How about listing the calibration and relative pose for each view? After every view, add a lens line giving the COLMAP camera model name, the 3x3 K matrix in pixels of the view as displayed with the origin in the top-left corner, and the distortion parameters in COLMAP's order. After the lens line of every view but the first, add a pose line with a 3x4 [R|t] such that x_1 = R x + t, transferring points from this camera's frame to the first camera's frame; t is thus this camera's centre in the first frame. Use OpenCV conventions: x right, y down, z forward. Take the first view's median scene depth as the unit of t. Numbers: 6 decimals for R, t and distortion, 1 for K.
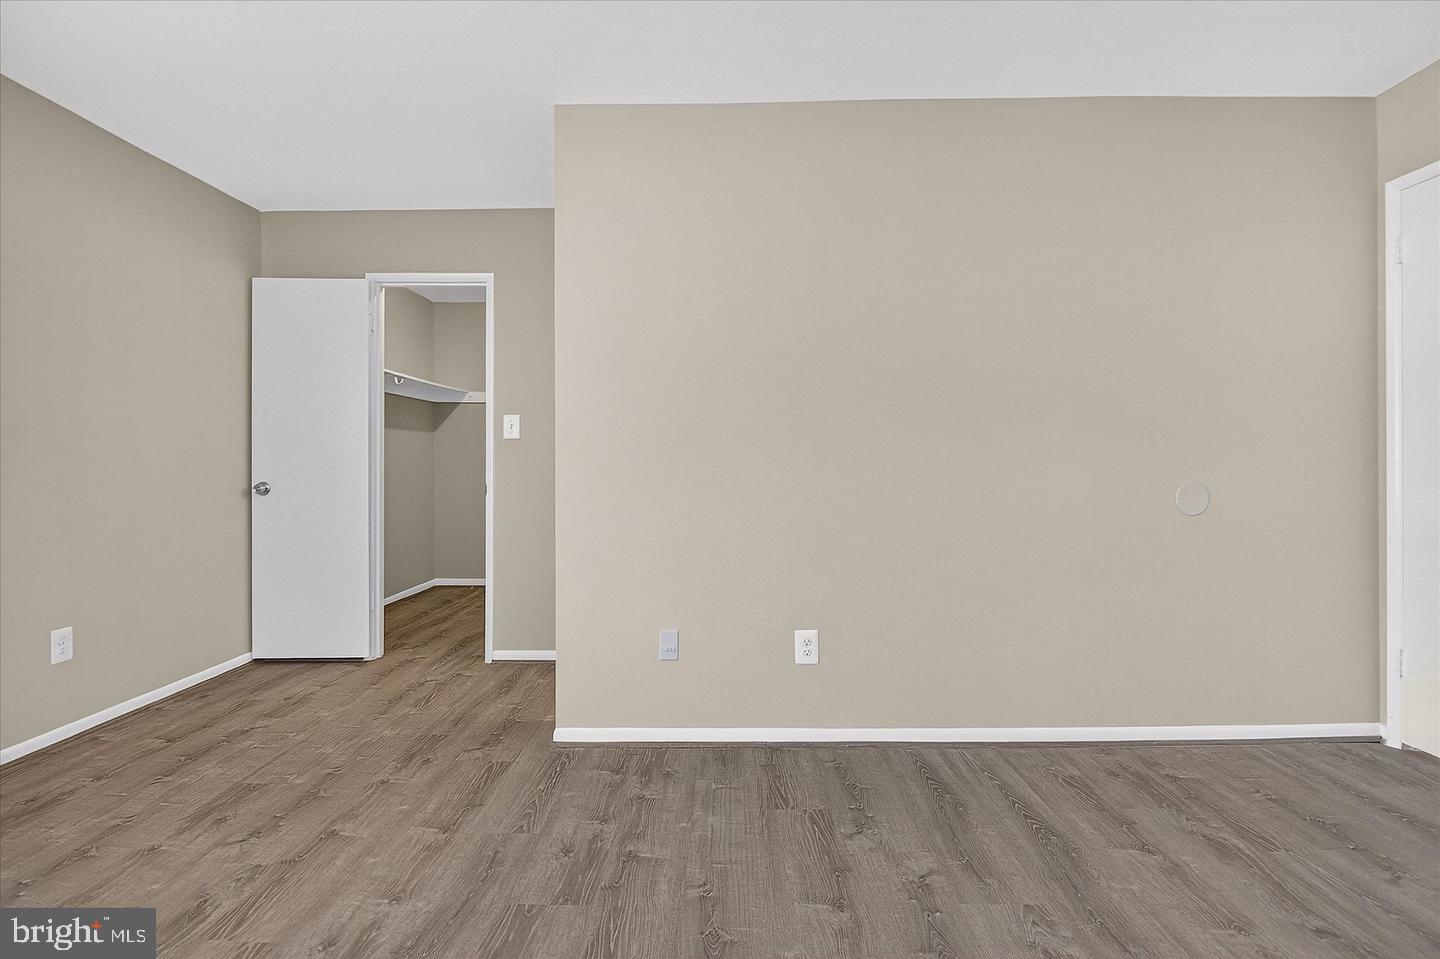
lens RADIAL K [[700.3, 0, 725.3], [0, 700.3, 472.1], [0, 0, 1]] dist [-0.010831, -0.007929]
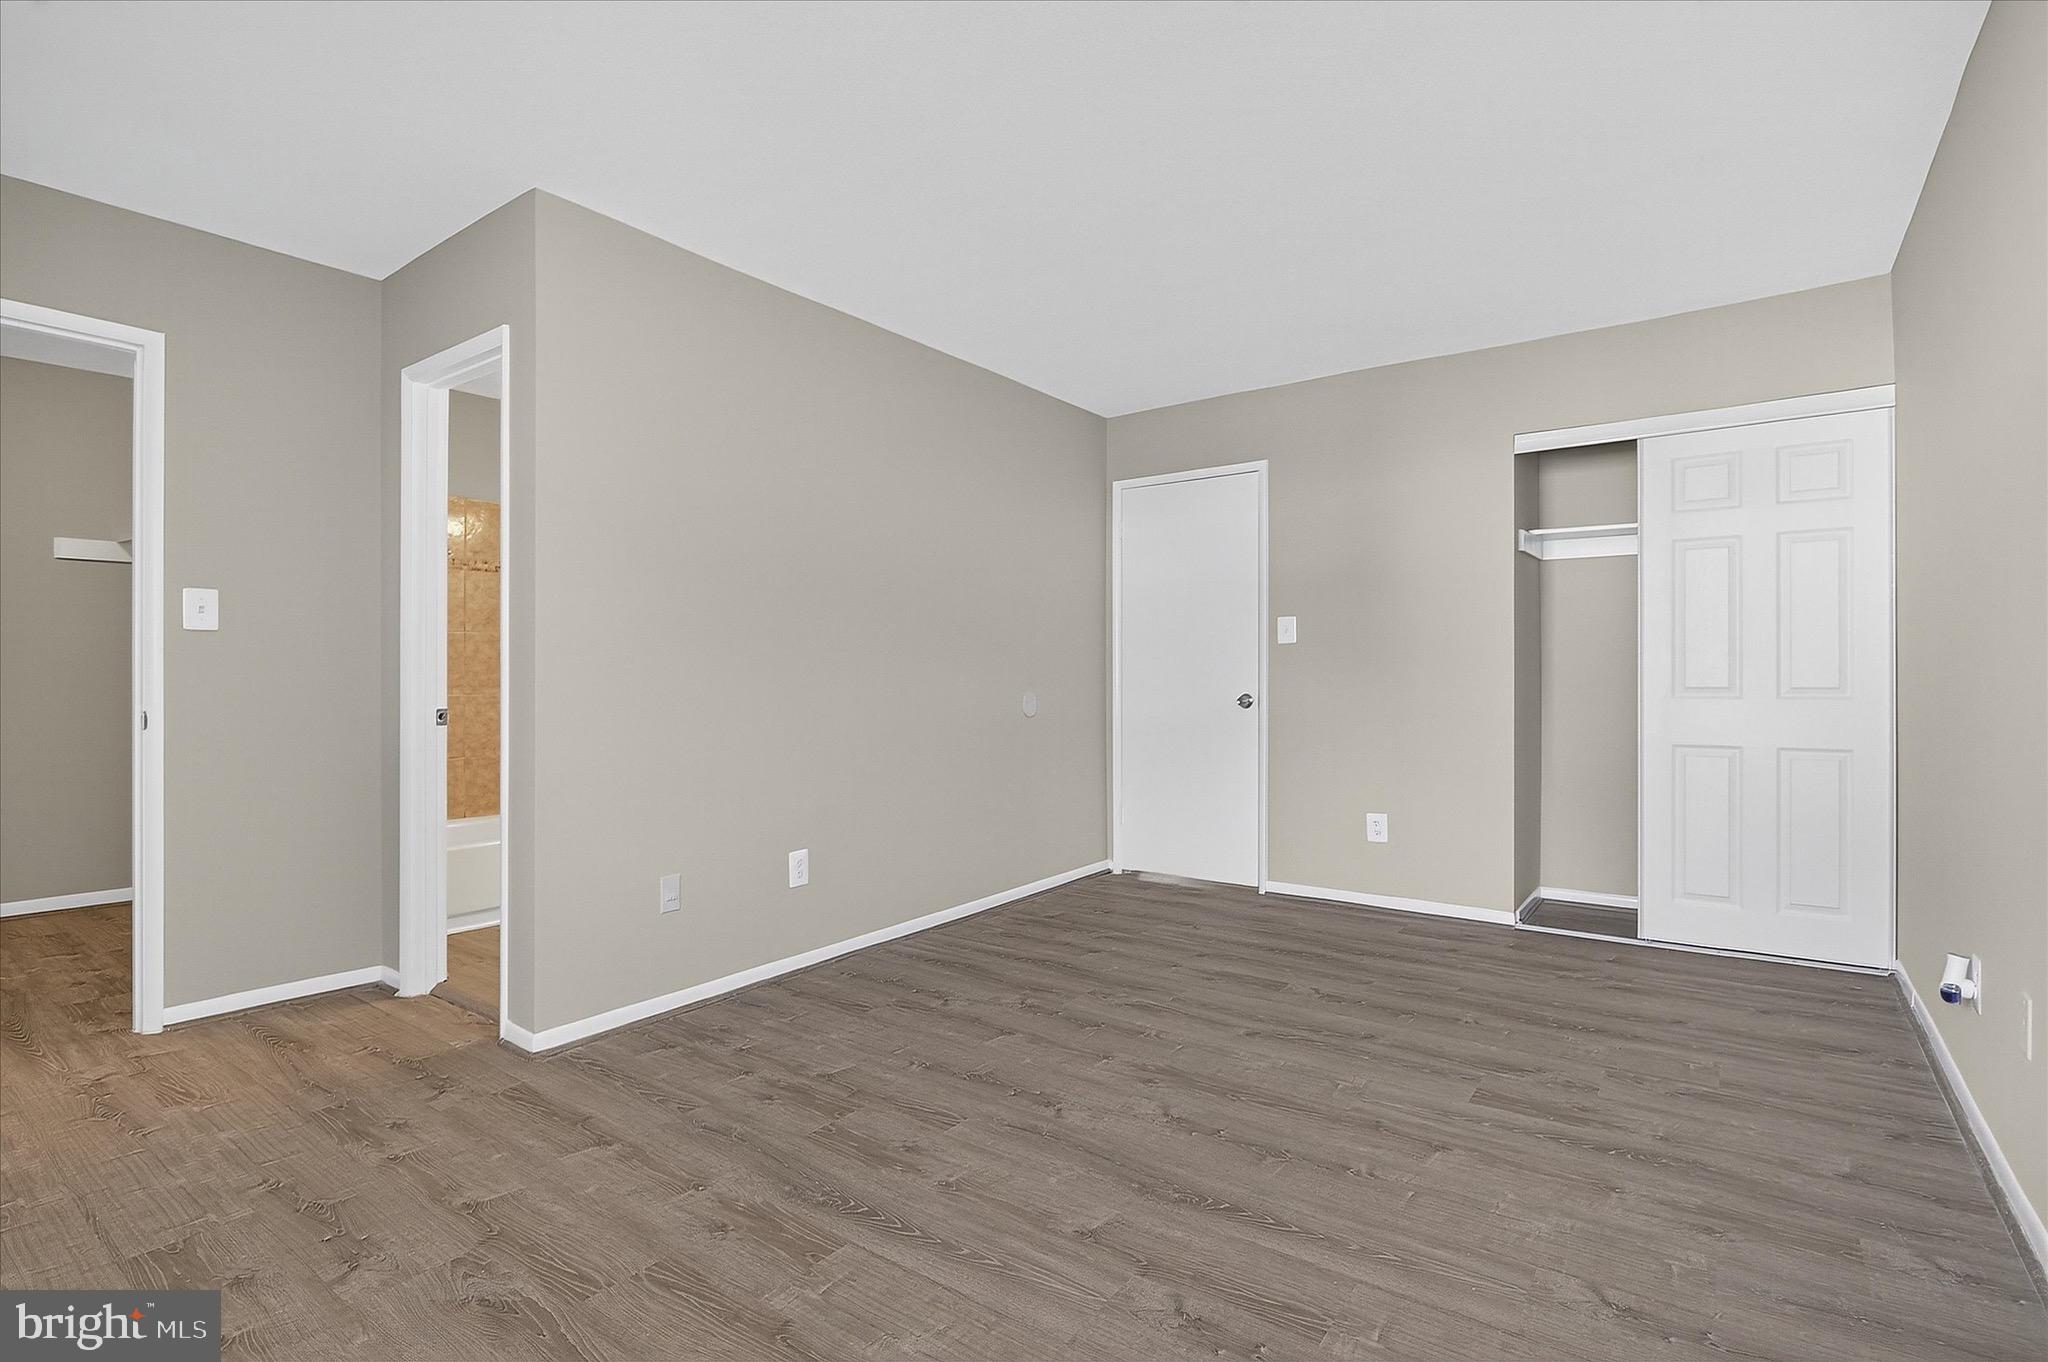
lens RADIAL K [[996.0, 0, 1020.6], [0, 996.0, 687.5], [0, 0, 1]] dist [-0.010831, -0.007929]
pose [[0.564877, -0.008103, 0.825135, -0.876320], [0.005960, 0.999966, 0.005740, -0.002611], [-0.825154, 0.001676, 0.564906, -0.014887]]
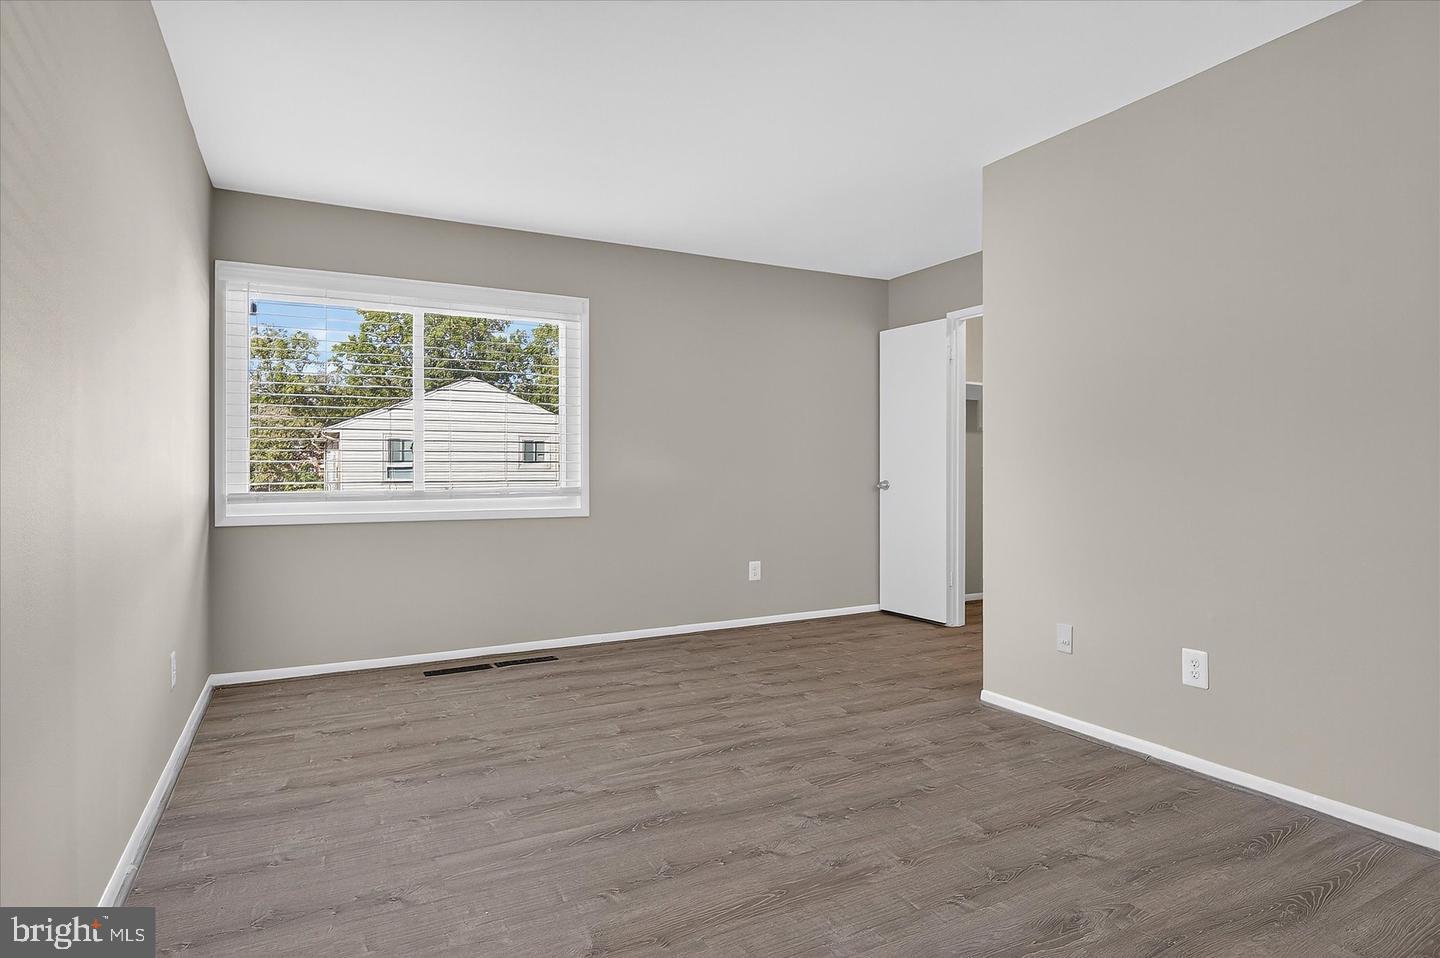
lens RADIAL K [[798.7, 0, 711.7], [0, 798.7, 475.3], [0, 0, 1]] dist [-0.005623, -0.006685]
pose [[0.479096, 0.012242, -0.877677, 0.786582], [-0.007567, 0.999923, 0.009816, -0.012344], [0.877730, 0.001939, 0.479151, -0.074020]]
